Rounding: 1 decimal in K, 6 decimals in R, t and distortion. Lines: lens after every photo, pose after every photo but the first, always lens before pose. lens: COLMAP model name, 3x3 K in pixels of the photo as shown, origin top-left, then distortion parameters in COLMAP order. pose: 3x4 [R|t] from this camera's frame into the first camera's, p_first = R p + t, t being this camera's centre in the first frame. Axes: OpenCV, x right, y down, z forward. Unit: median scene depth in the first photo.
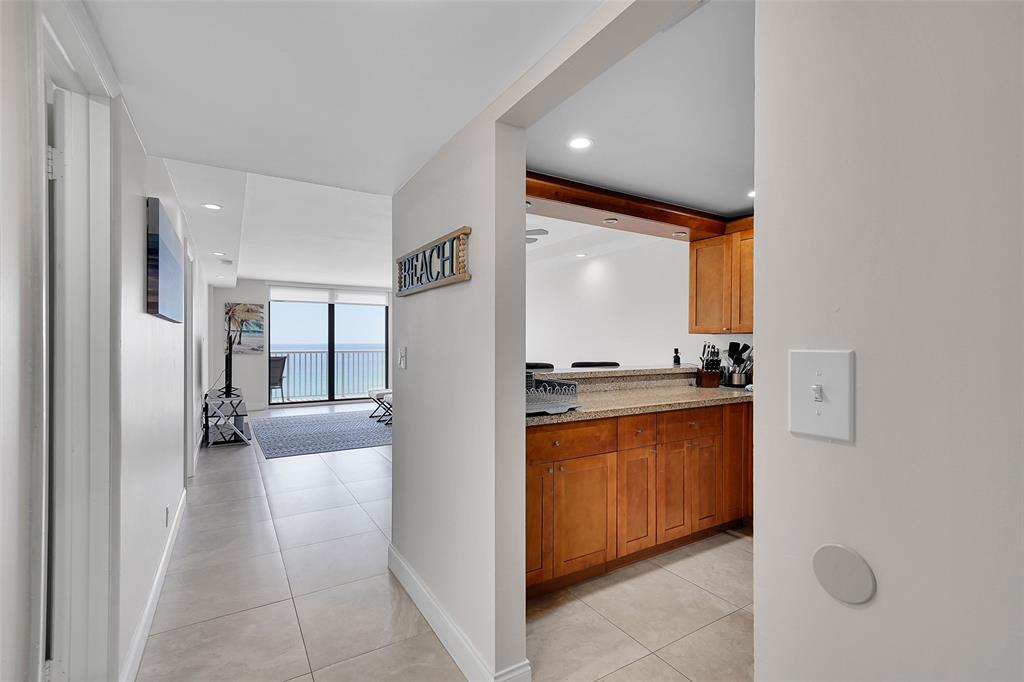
lens RADIAL K [[465.7, 0, 515.6], [0, 465.7, 341.8], [0, 0, 1]] dist [0.008716, 0.000717]
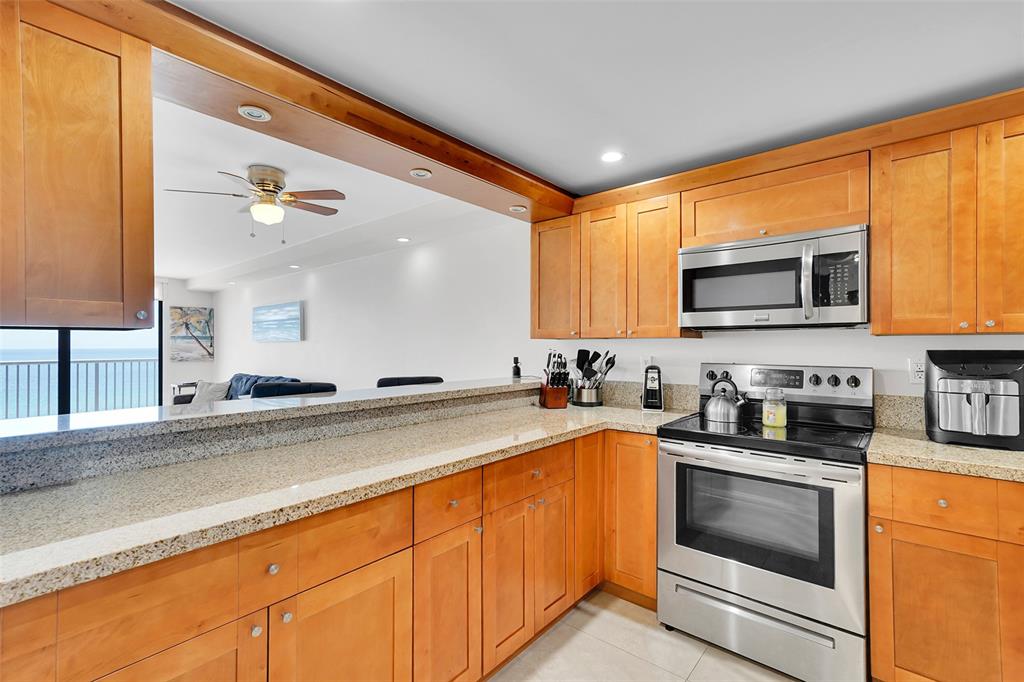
lens RADIAL K [[456.5, 0, 513.3], [0, 456.5, 343.1], [0, 0, 1]] dist [0.003132, 0.000641]
pose [[0.950406, -0.002241, 0.311003, 0.108407], [0.003523, 0.999987, -0.003562, -0.008021], [-0.310991, 0.004481, 0.950402, 0.288104]]
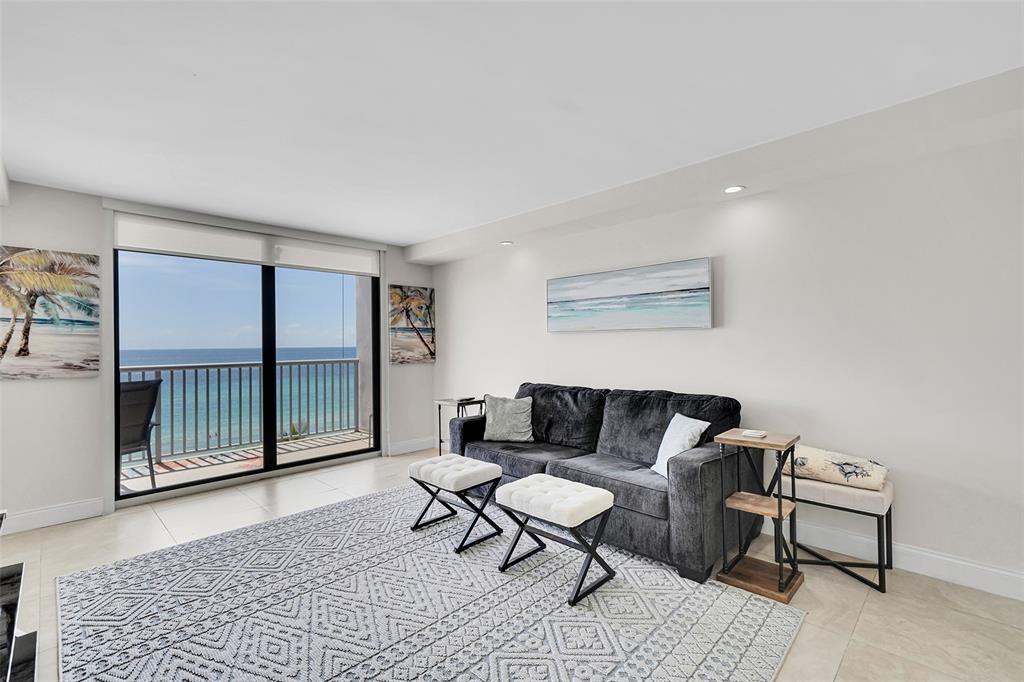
lens RADIAL K [[465.7, 0, 515.6], [0, 465.7, 341.8], [0, 0, 1]] dist [0.008716, 0.000717]
pose [[0.969435, -0.010123, 0.245140, -0.658869], [0.011190, 0.999933, -0.002960, 0.000746], [-0.245094, 0.005613, 0.969483, 1.175914]]
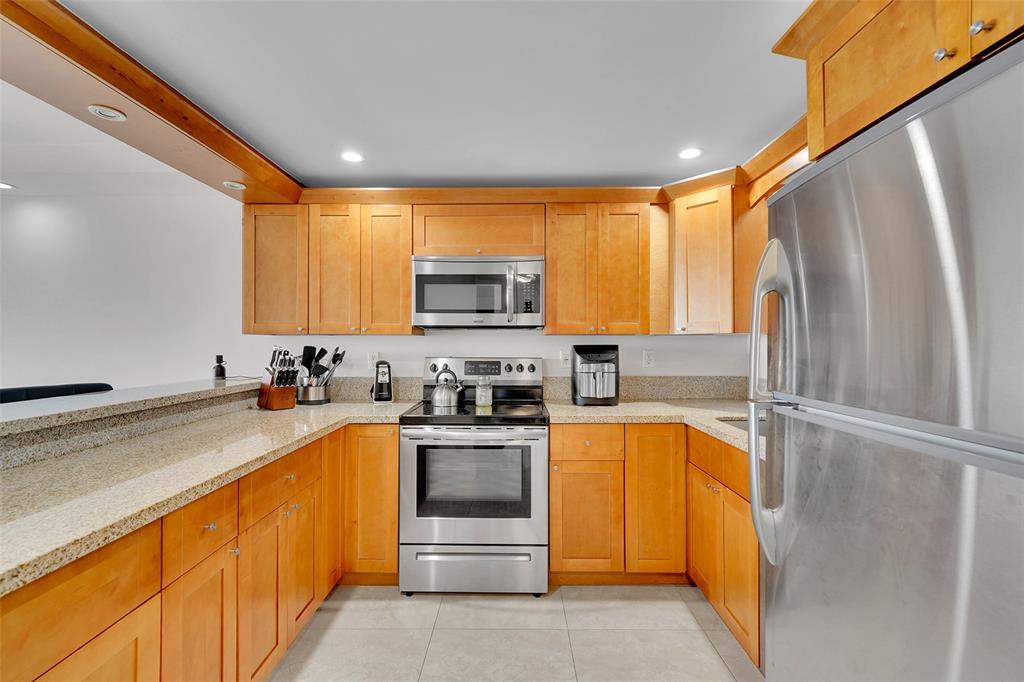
lens RADIAL K [[445.3, 0, 513.5], [0, 445.3, 343.3], [0, 0, 1]] dist [0.003444, 0.000694]
pose [[0.529601, -0.005271, 0.848230, 0.019187], [0.001232, 0.999984, 0.005445, -0.007477], [-0.848246, -0.001839, 0.529599, 0.319146]]
